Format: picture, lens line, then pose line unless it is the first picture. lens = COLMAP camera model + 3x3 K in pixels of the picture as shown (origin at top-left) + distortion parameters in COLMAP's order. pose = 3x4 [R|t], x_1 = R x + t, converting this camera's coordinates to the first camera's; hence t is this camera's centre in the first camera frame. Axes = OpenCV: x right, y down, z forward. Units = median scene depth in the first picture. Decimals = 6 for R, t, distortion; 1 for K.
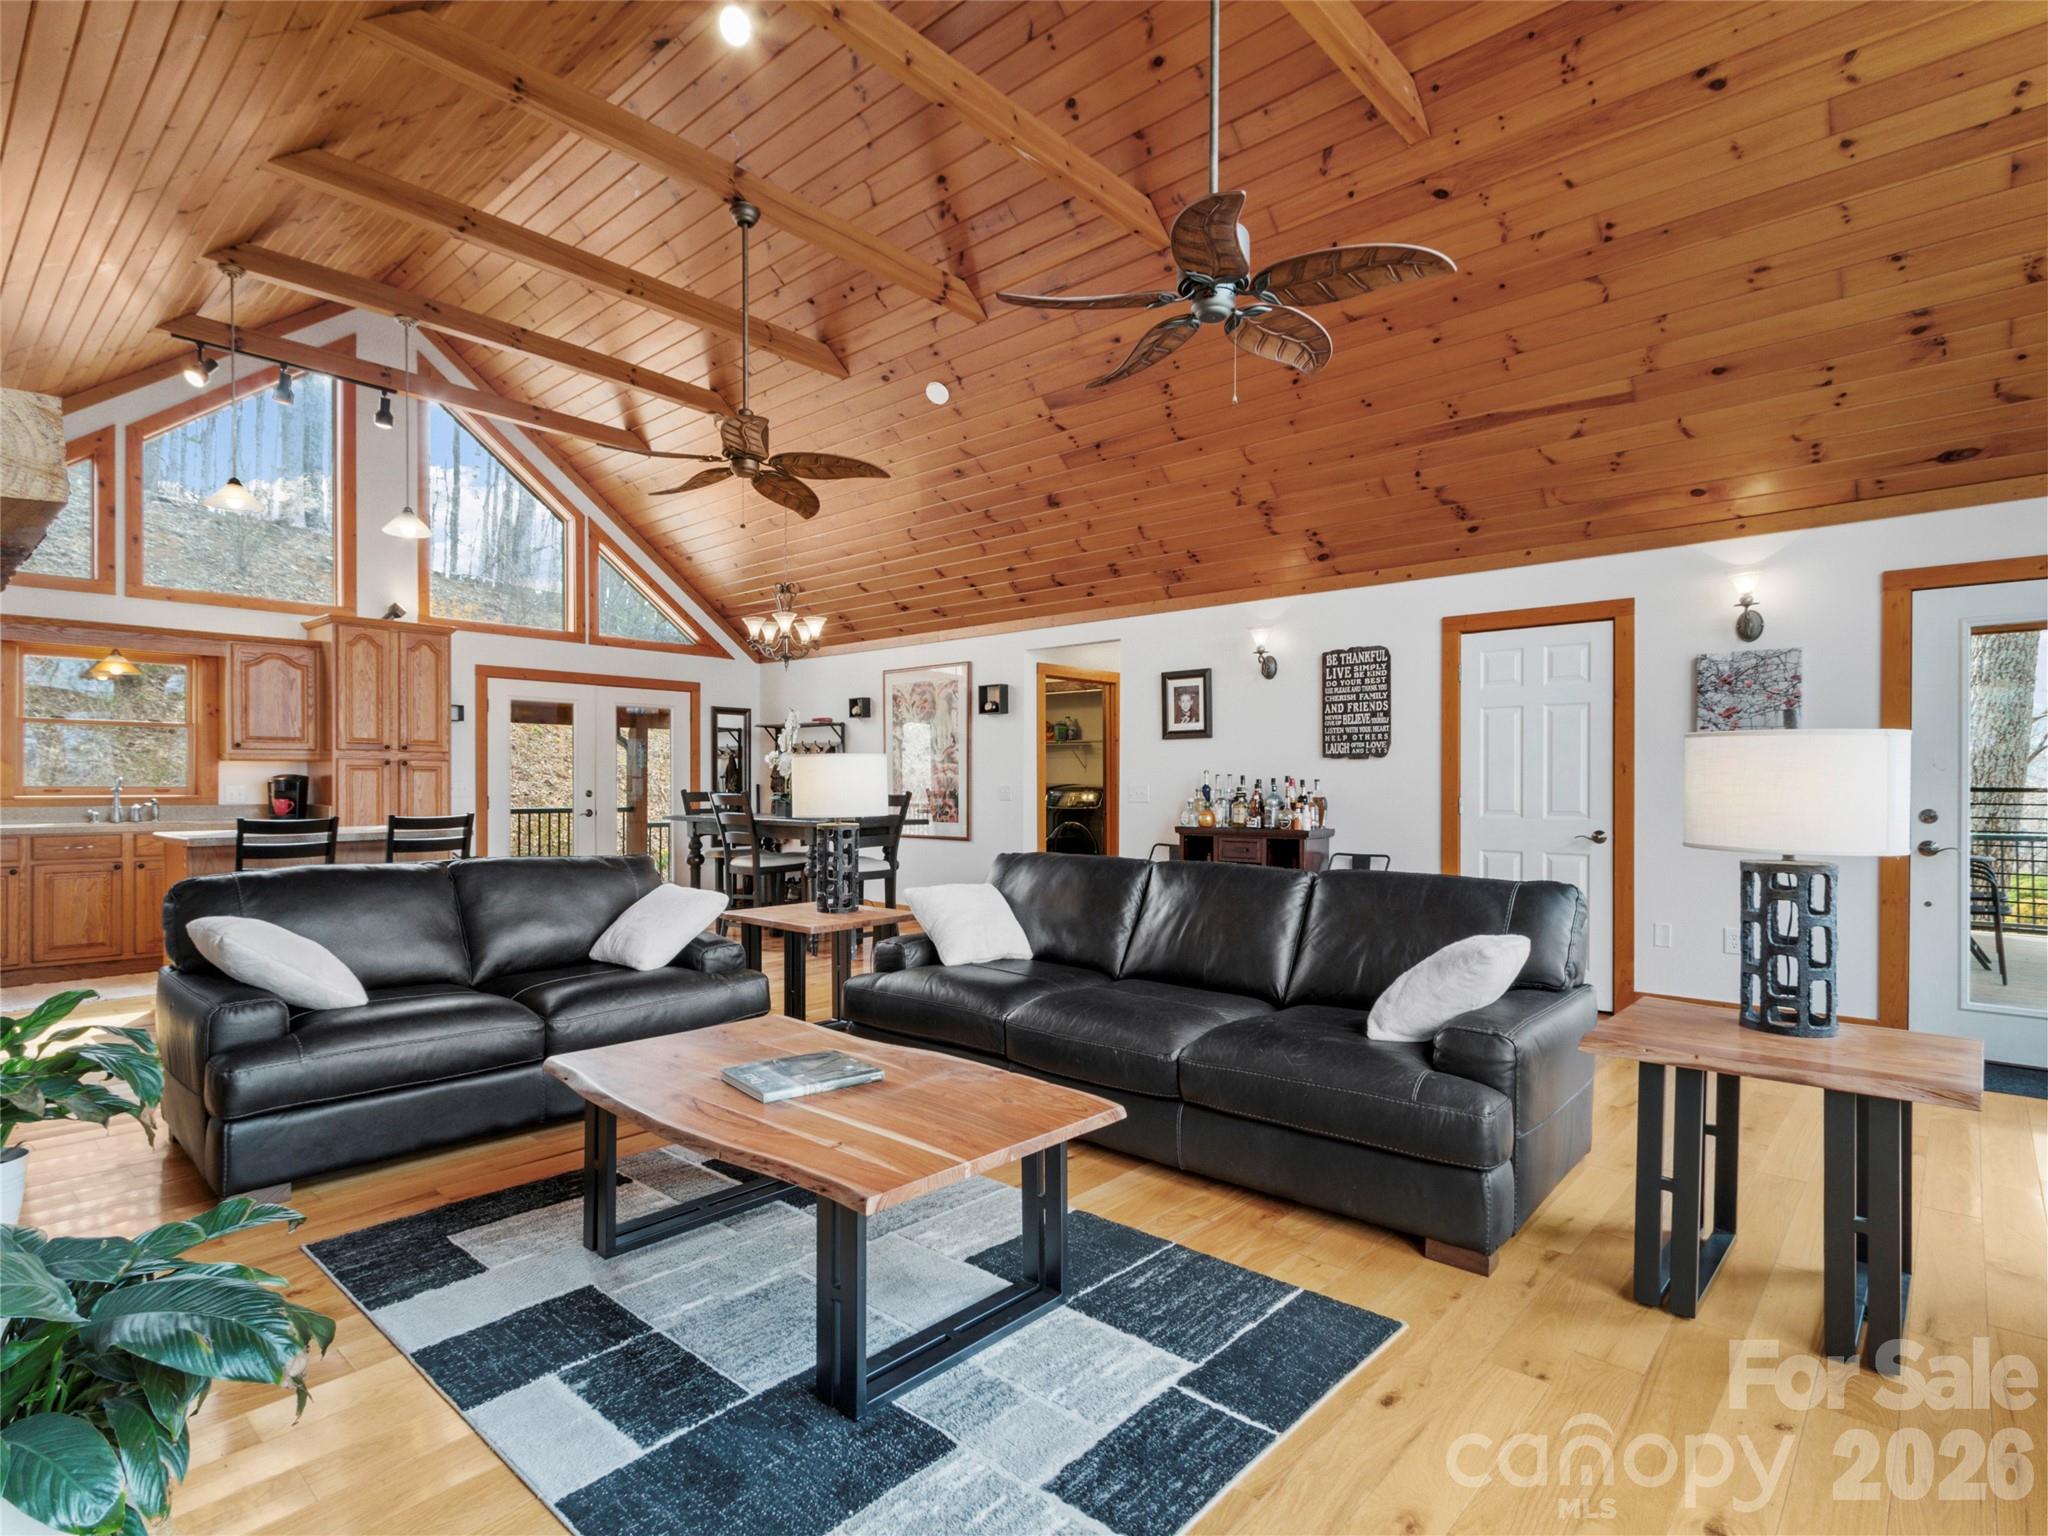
lens RADIAL K [[1048.7, 0, 1011.8], [0, 1048.7, 787.1], [0, 0, 1]] dist [0.001105, -0.000680]
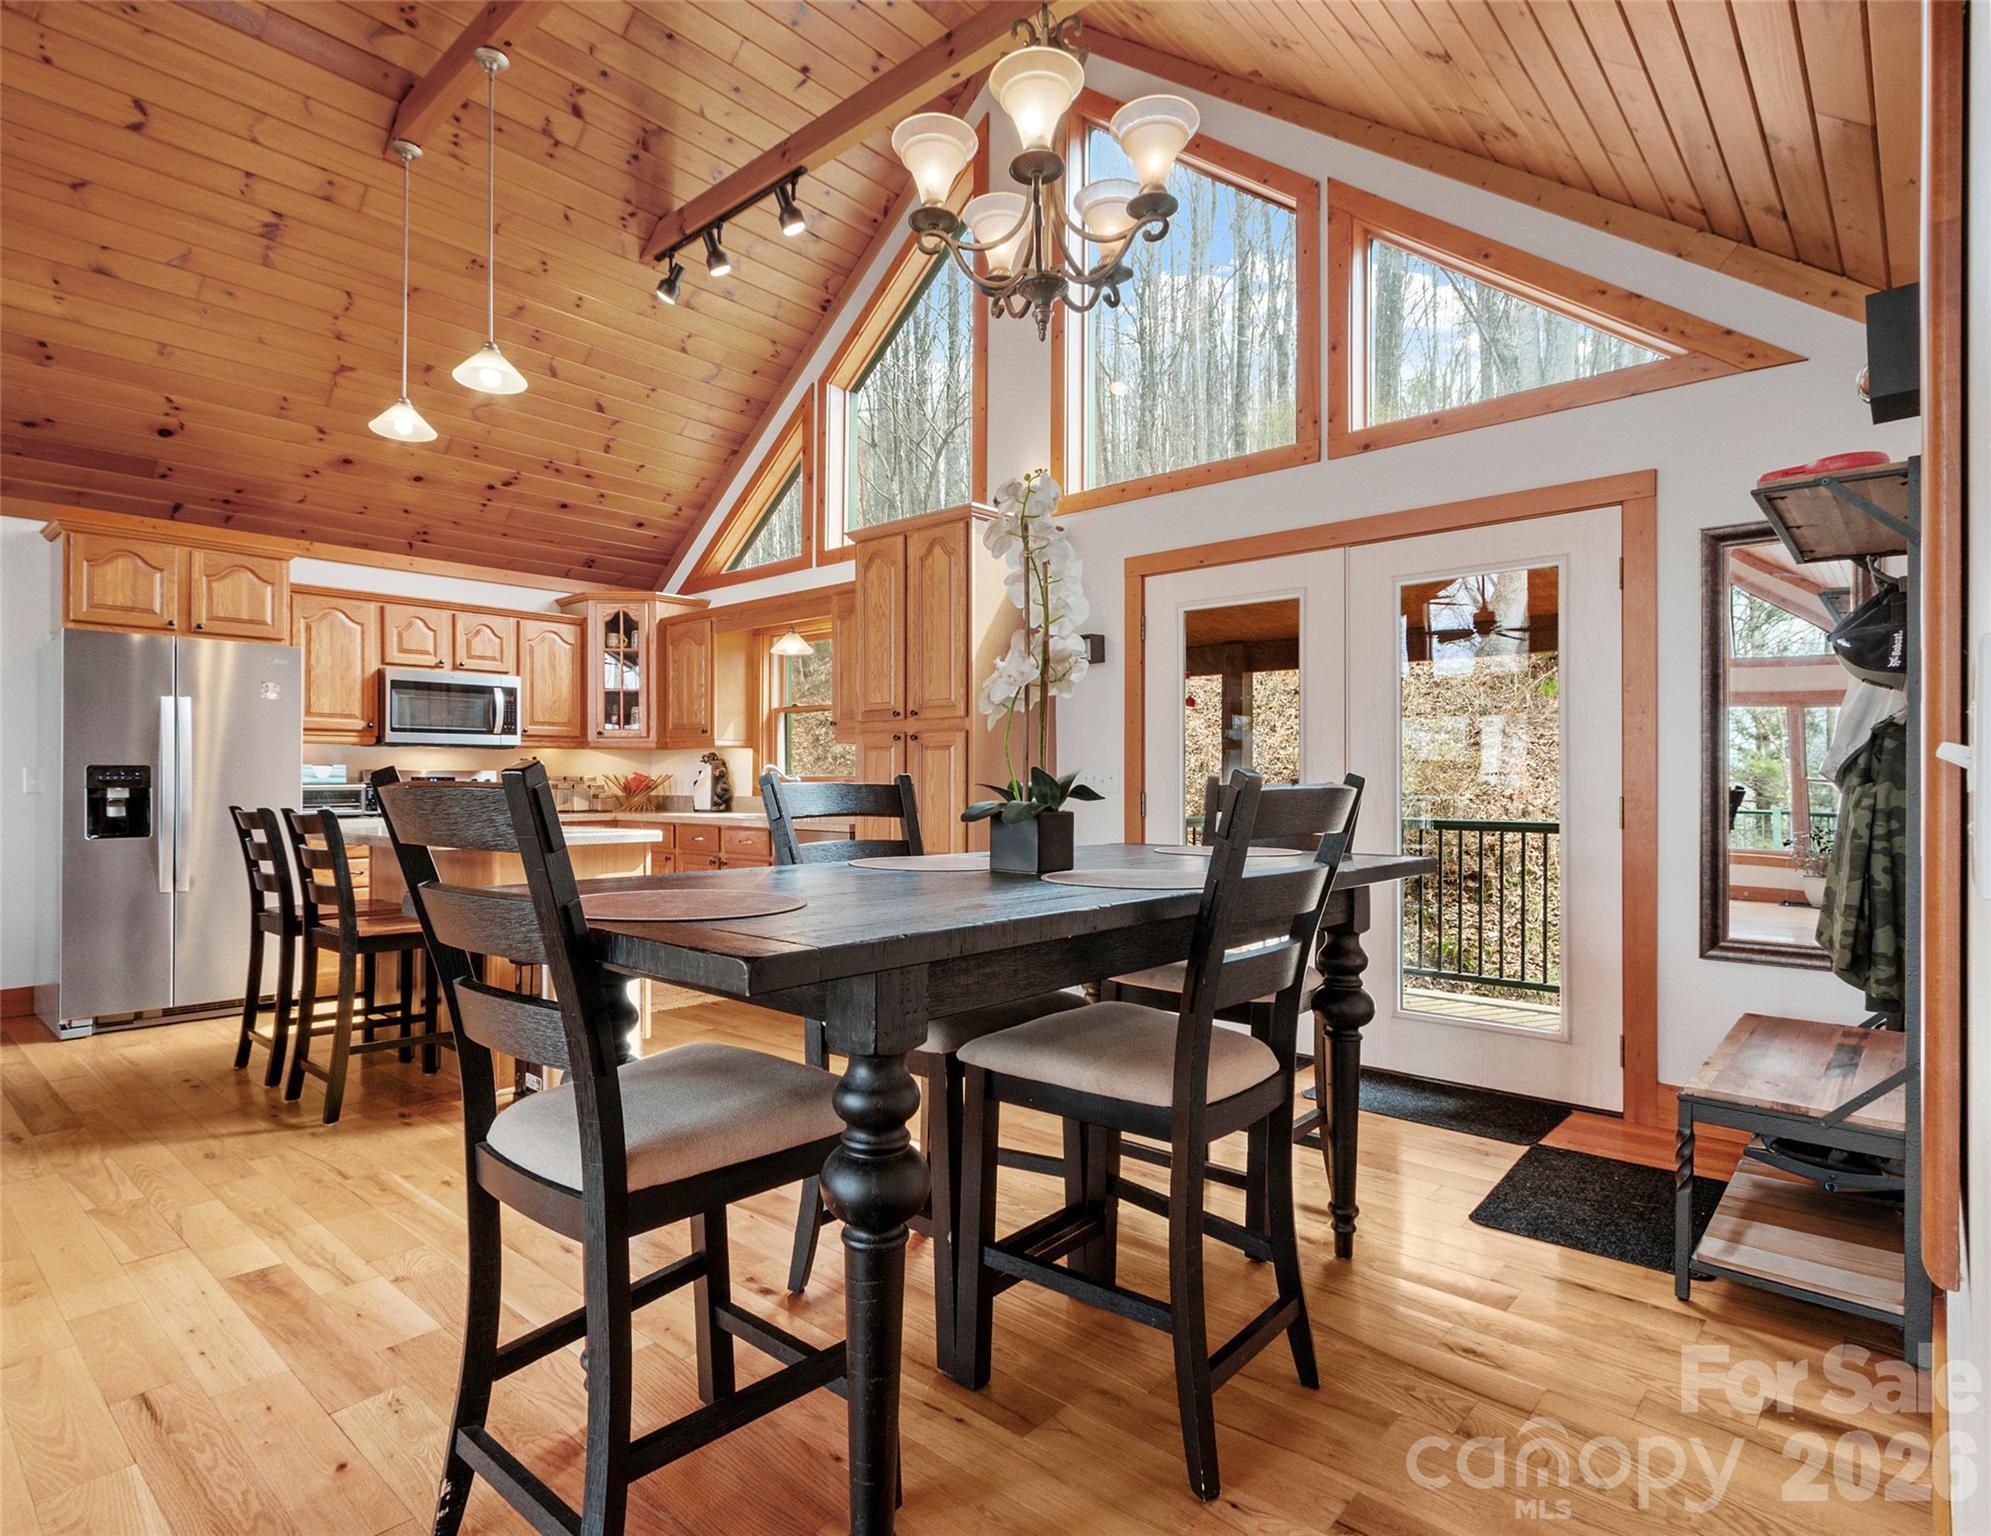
lens RADIAL K [[1056.8, 0, 964.6], [0, 1056.8, 777.8], [0, 0, 1]] dist [0.000774, 0.000476]
pose [[0.001304, -0.006803, -0.999976, 0.068260], [-0.005323, 0.999963, -0.006810, 0.006654], [0.999985, 0.005332, 0.001268, 1.090250]]
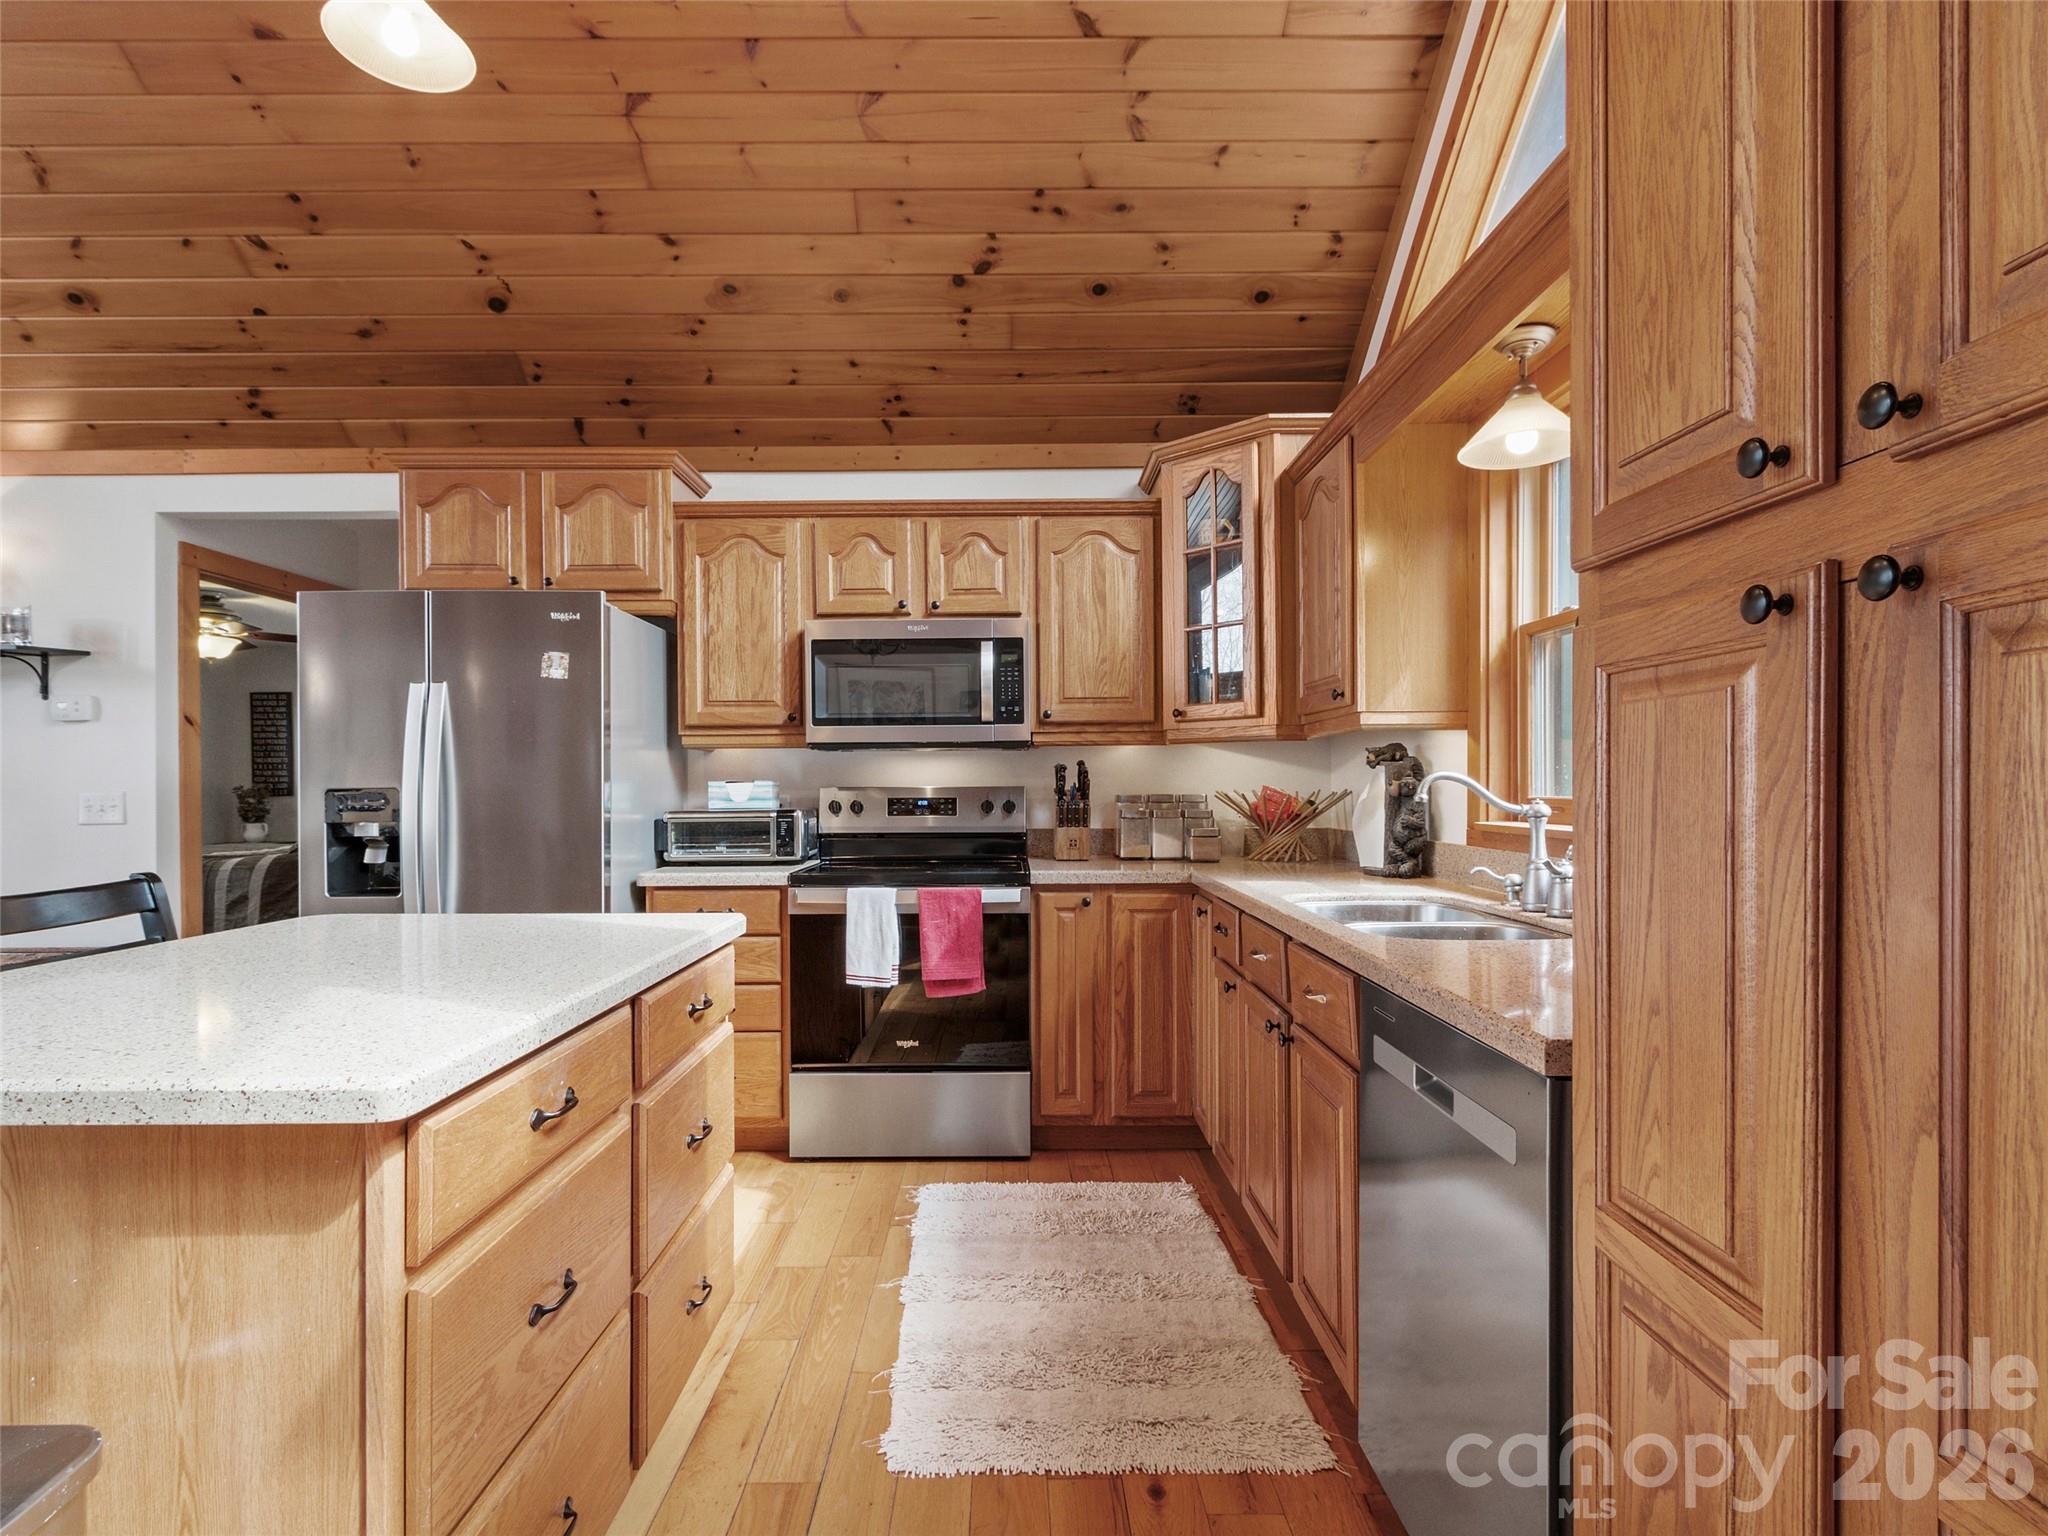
lens RADIAL K [[1072.3, 0, 1002.1], [0, 1072.3, 782.8], [0, 0, 1]] dist [0.006335, -0.000774]
pose [[-0.744277, 0.000408, -0.667871, -0.486088], [0.000761, 1.000000, -0.000236, -0.005383], [0.667871, -0.000684, -0.744277, 1.080585]]
